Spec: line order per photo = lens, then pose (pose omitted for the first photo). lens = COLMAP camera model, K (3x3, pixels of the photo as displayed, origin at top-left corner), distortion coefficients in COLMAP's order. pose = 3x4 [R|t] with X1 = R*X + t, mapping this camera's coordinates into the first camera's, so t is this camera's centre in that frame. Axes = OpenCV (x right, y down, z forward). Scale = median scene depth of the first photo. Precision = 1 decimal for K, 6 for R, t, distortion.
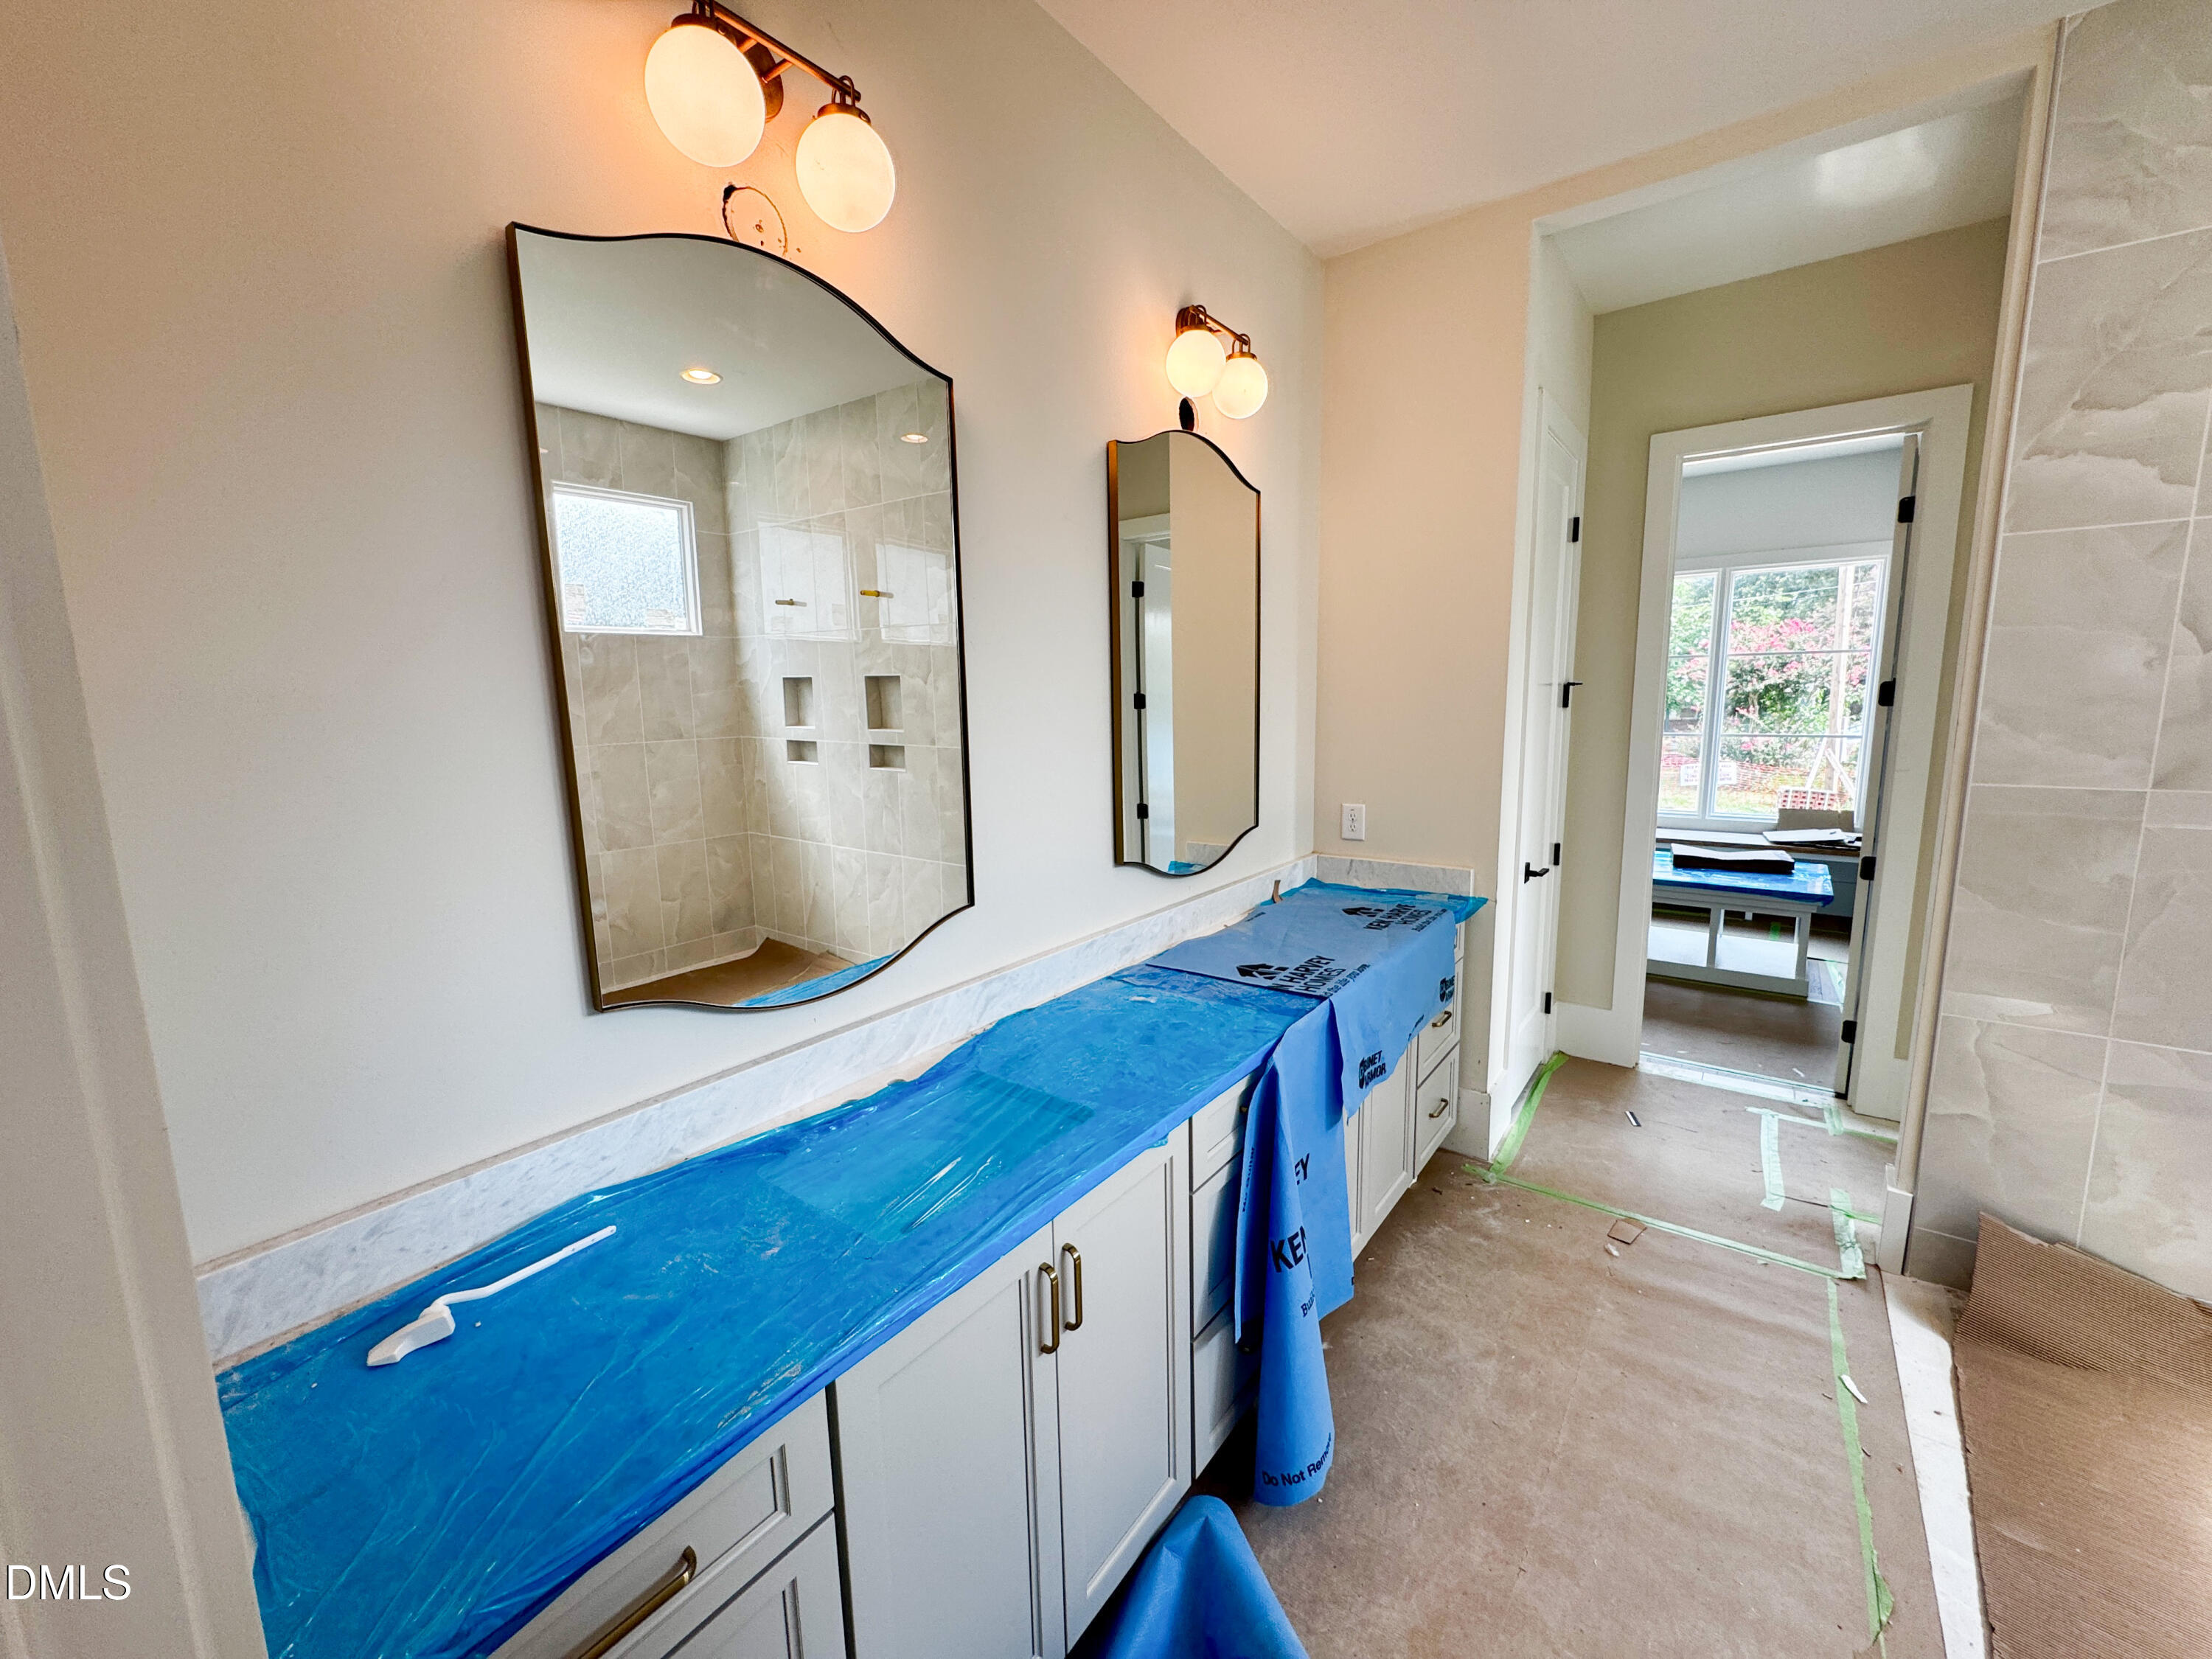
lens RADIAL K [[888.0, 0, 1106.2], [0, 888.0, 826.7], [0, 0, 1]] dist [-0.002393, 0.000691]
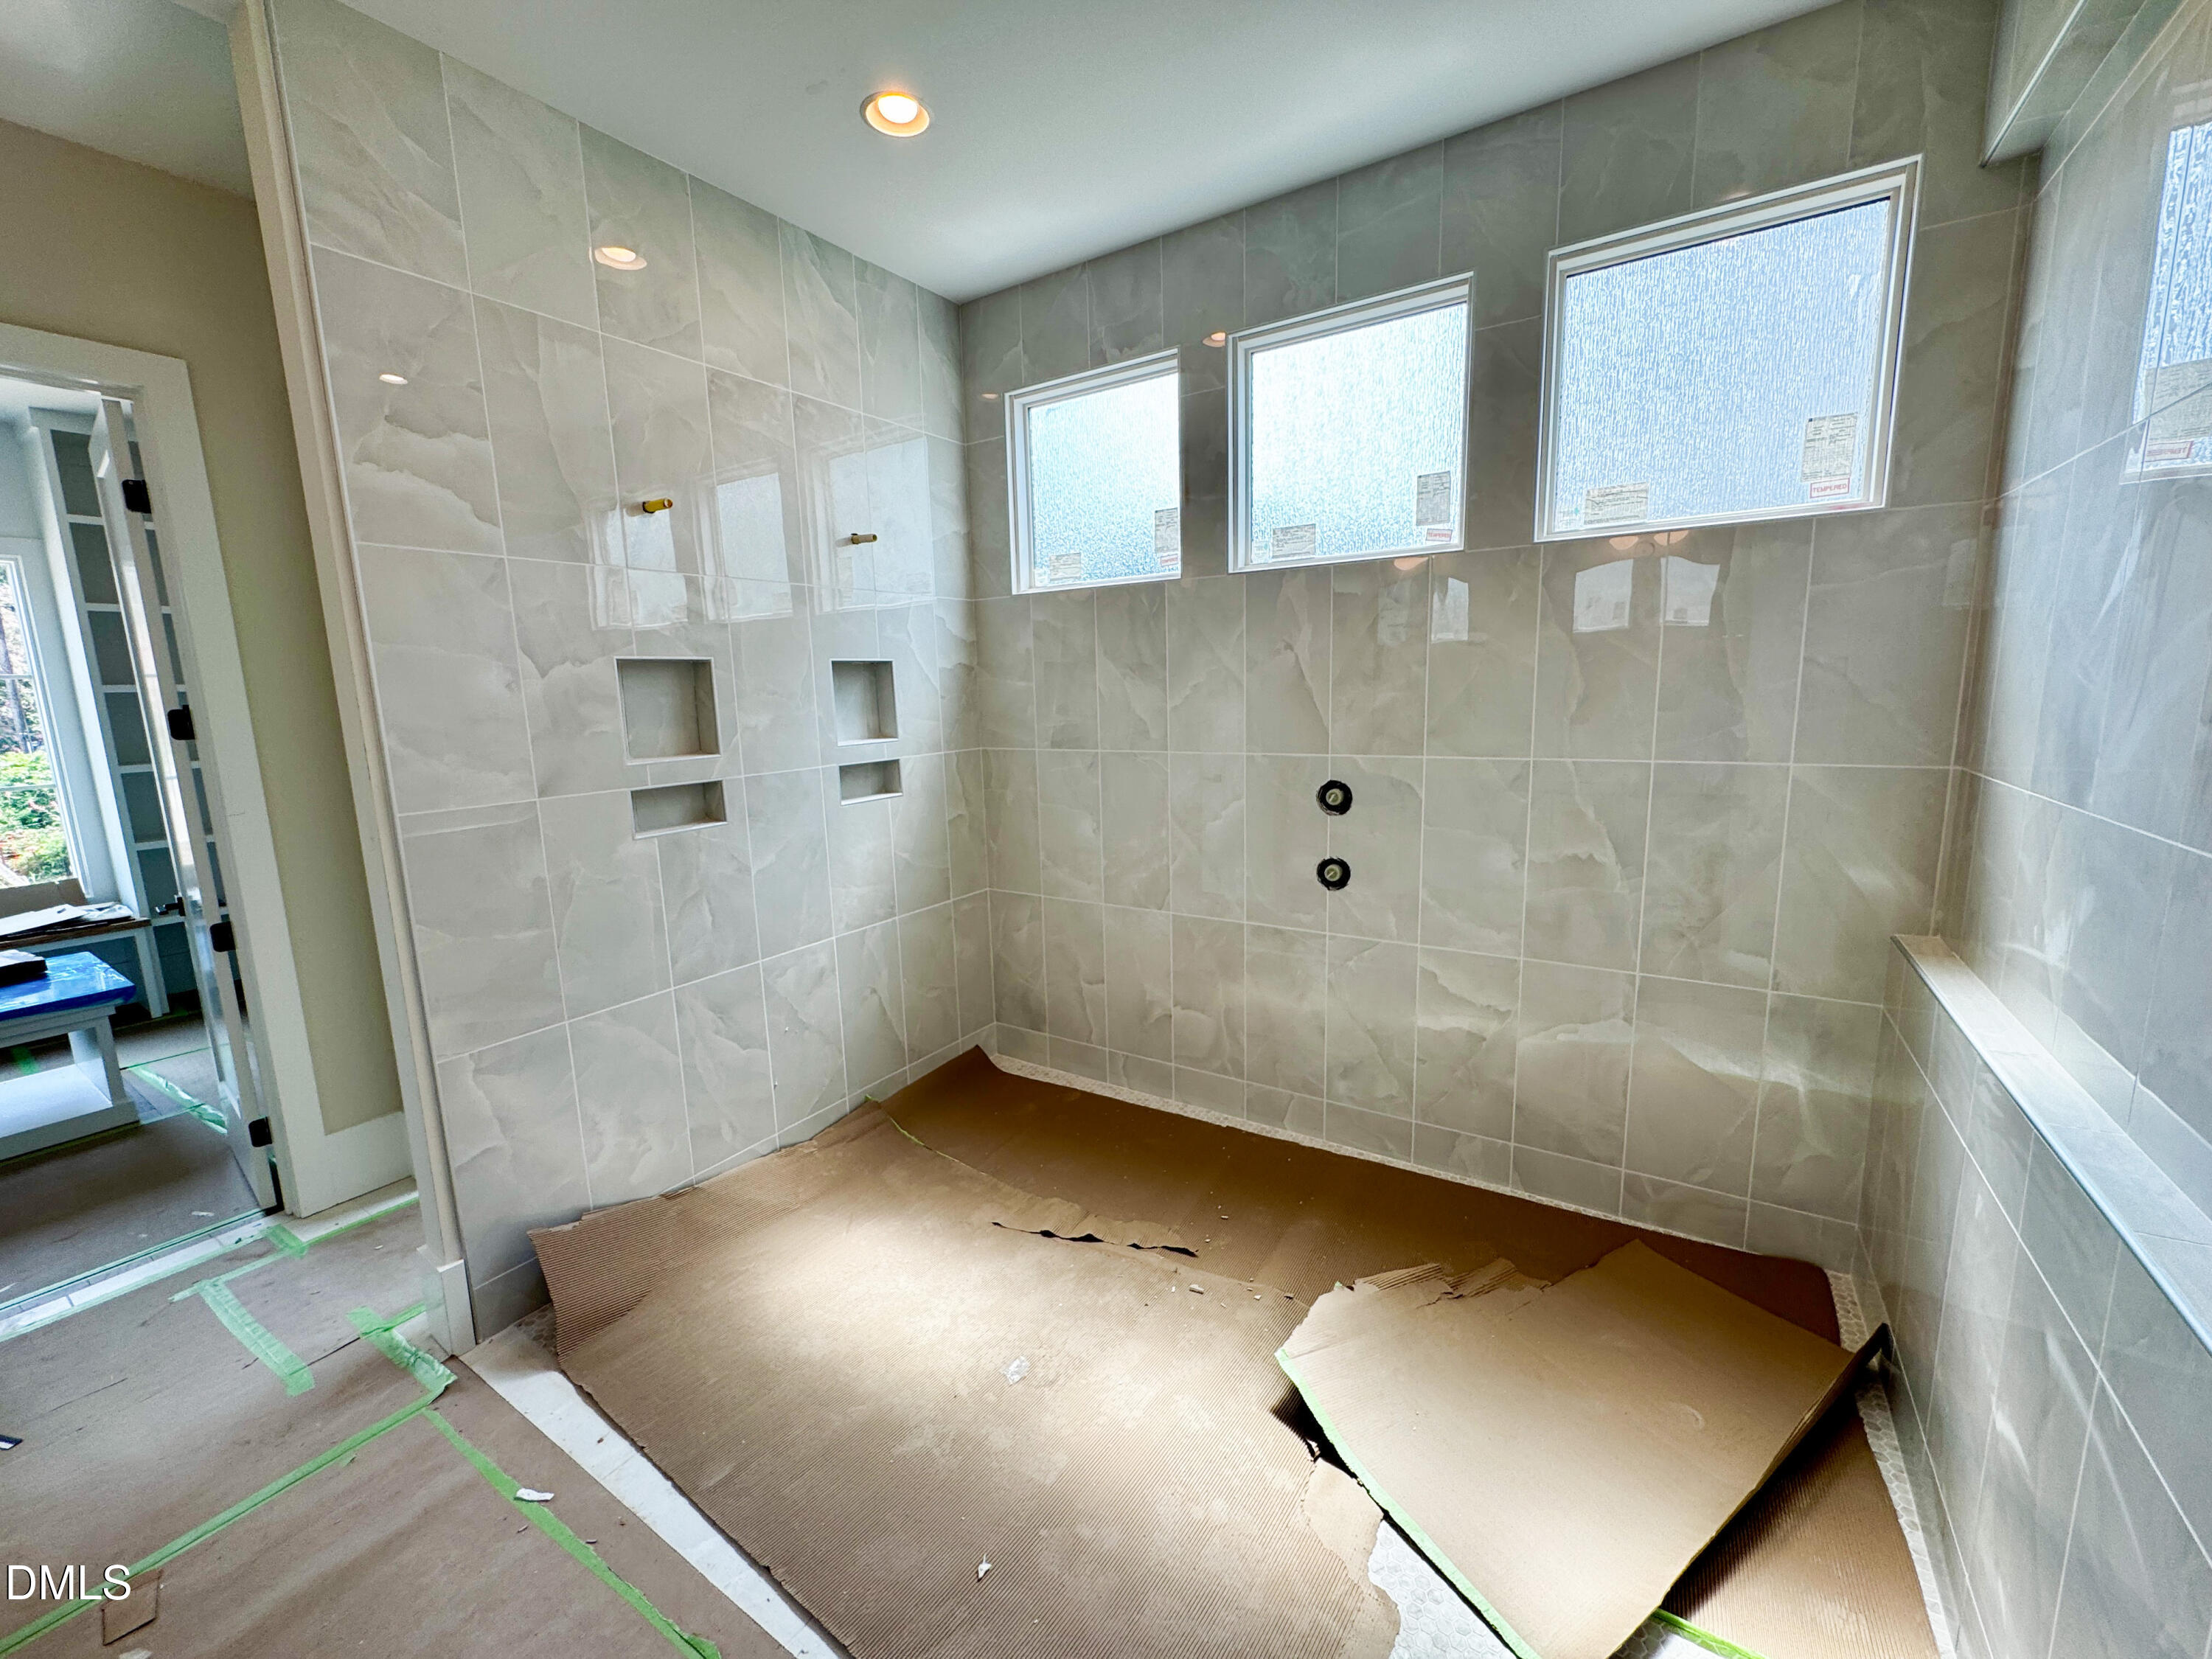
lens RADIAL K [[888.0, 0, 1105.4], [0, 888.0, 826.8], [0, 0, 1]] dist [-0.002393, 0.000691]
pose [[-0.064909, -0.138424, 0.988244, 0.020645], [0.178485, 0.972752, 0.147977, -0.040110], [-0.981799, 0.185991, -0.038434, 0.310934]]
